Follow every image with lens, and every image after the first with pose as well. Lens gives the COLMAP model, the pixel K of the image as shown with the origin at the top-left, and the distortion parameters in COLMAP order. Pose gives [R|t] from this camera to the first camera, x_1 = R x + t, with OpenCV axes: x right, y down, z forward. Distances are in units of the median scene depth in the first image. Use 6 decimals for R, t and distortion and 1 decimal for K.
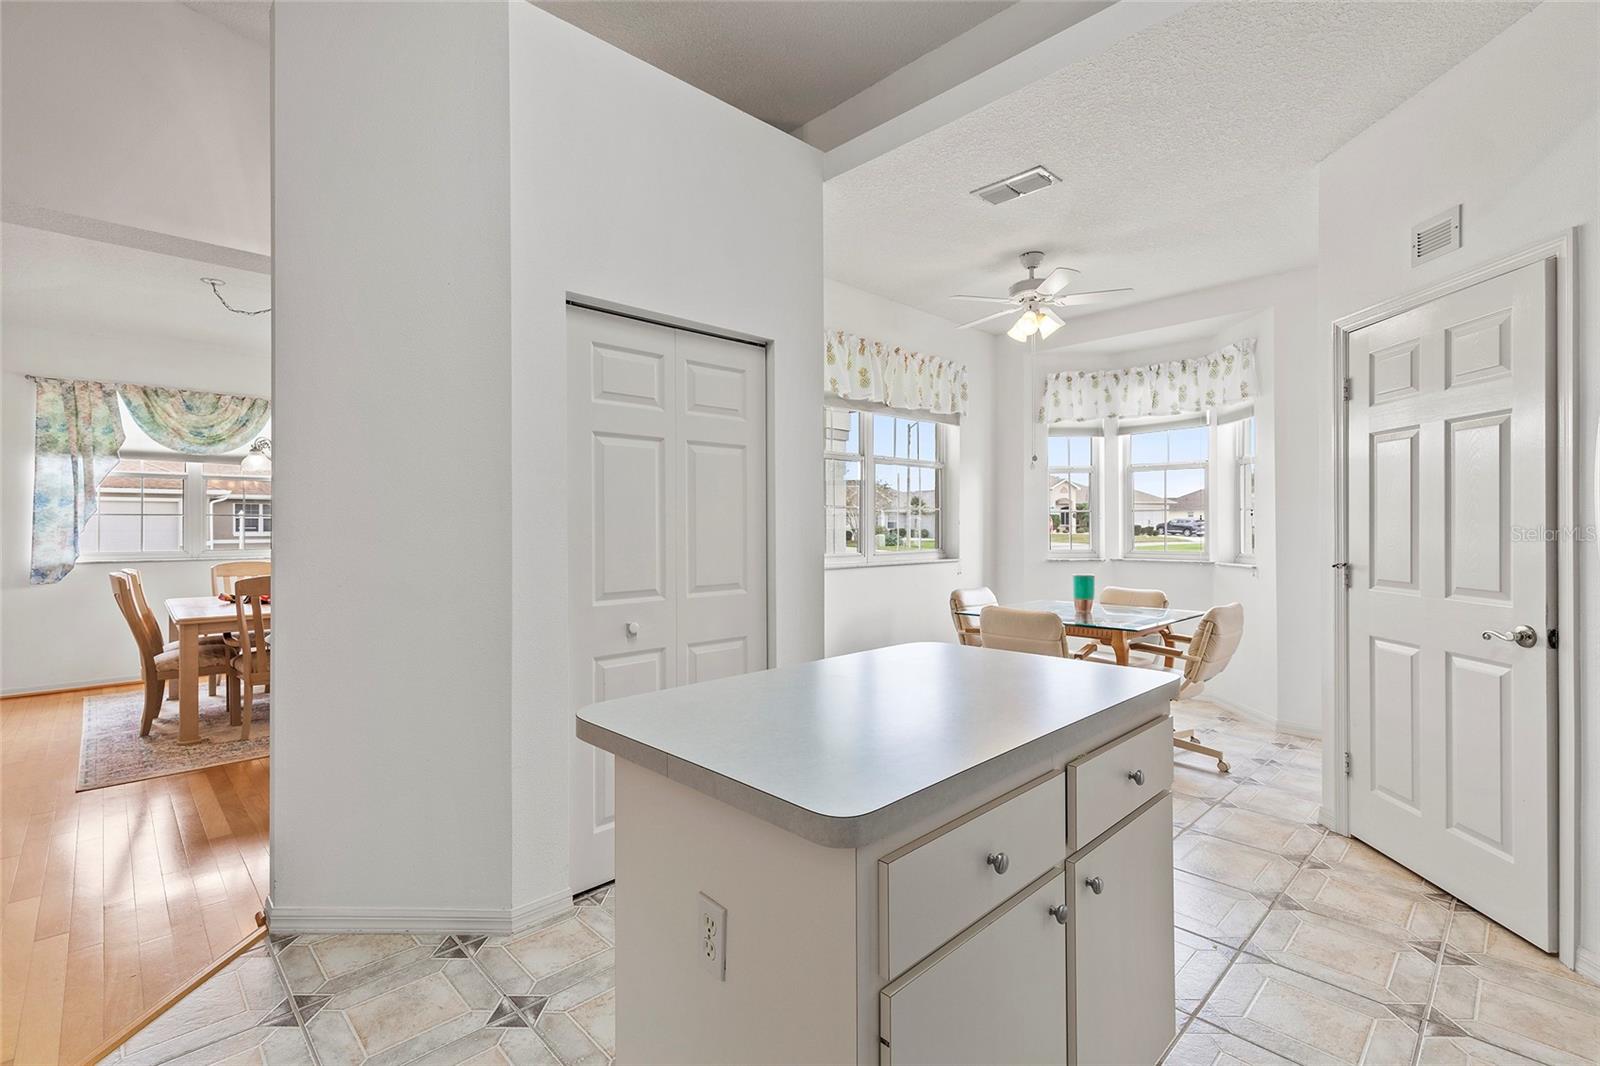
lens RADIAL K [[717.3, 0, 800.6], [0, 717.3, 522.9], [0, 0, 1]] dist [0.002371, 0.000292]
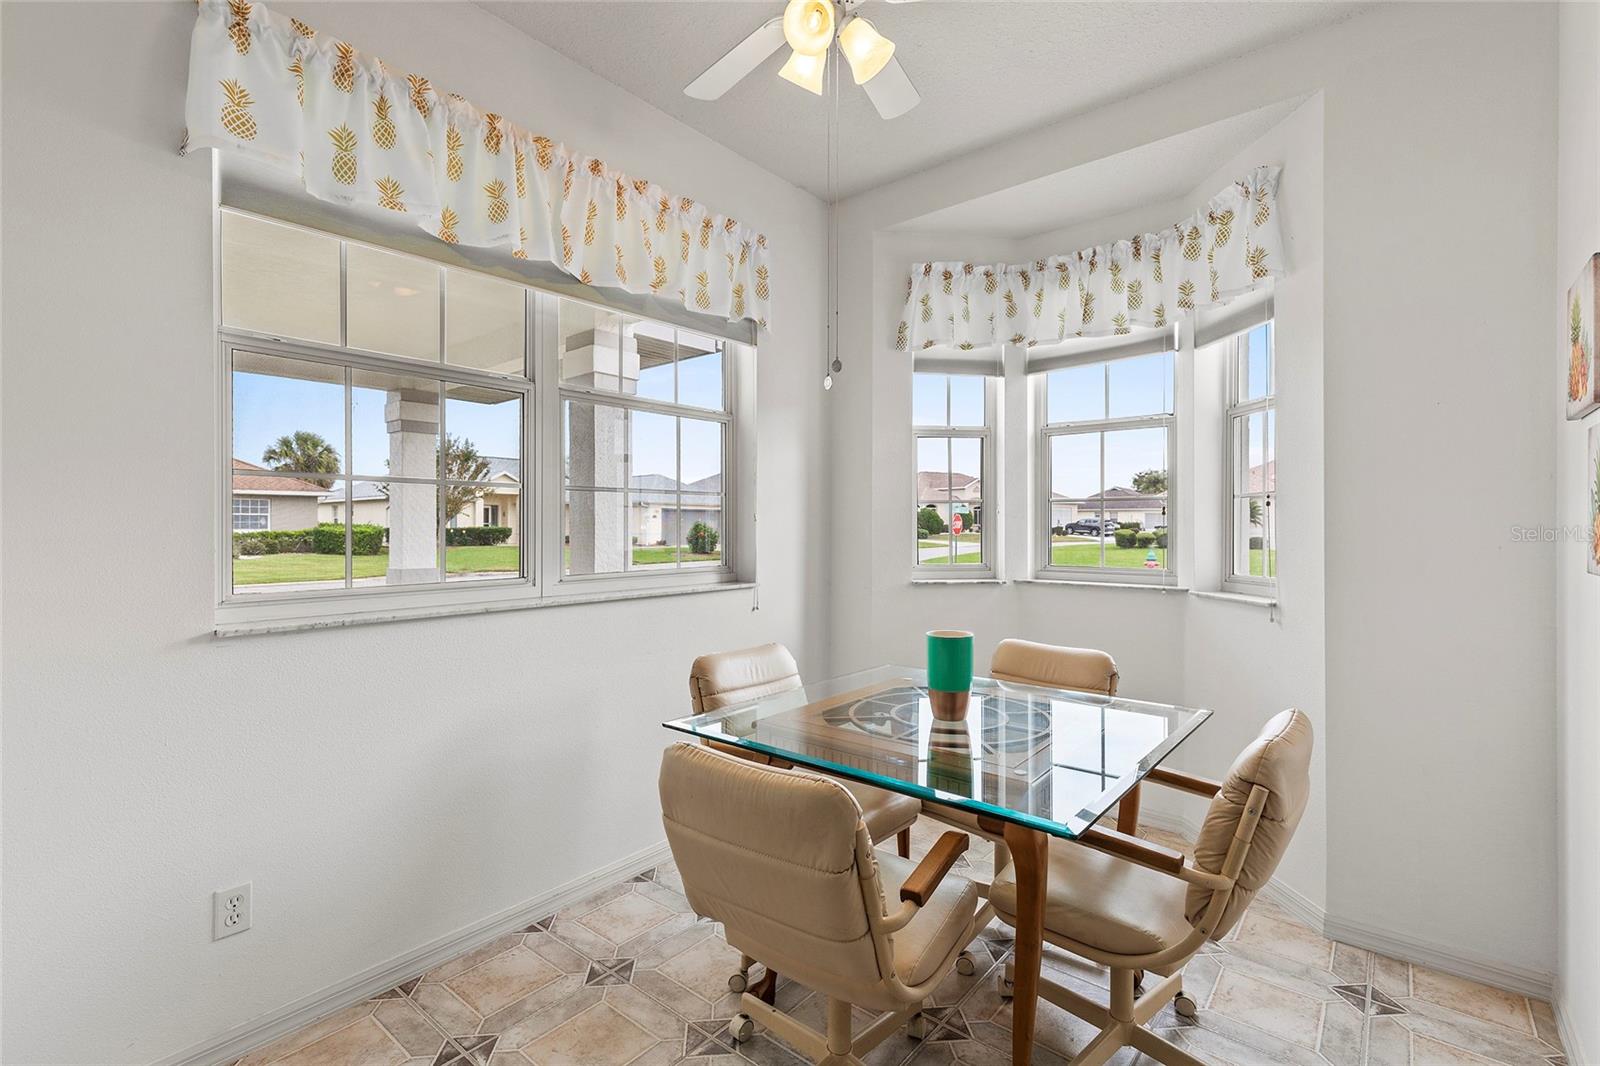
lens RADIAL K [[721.5, 0, 804.0], [0, 721.5, 528.9], [0, 0, 1]] dist [0.002168, 0.000191]
pose [[0.993375, 0.002137, 0.114898, 0.198529], [-0.003250, 0.999950, 0.009499, 0.002189], [-0.114872, -0.009809, 0.993332, 0.443589]]
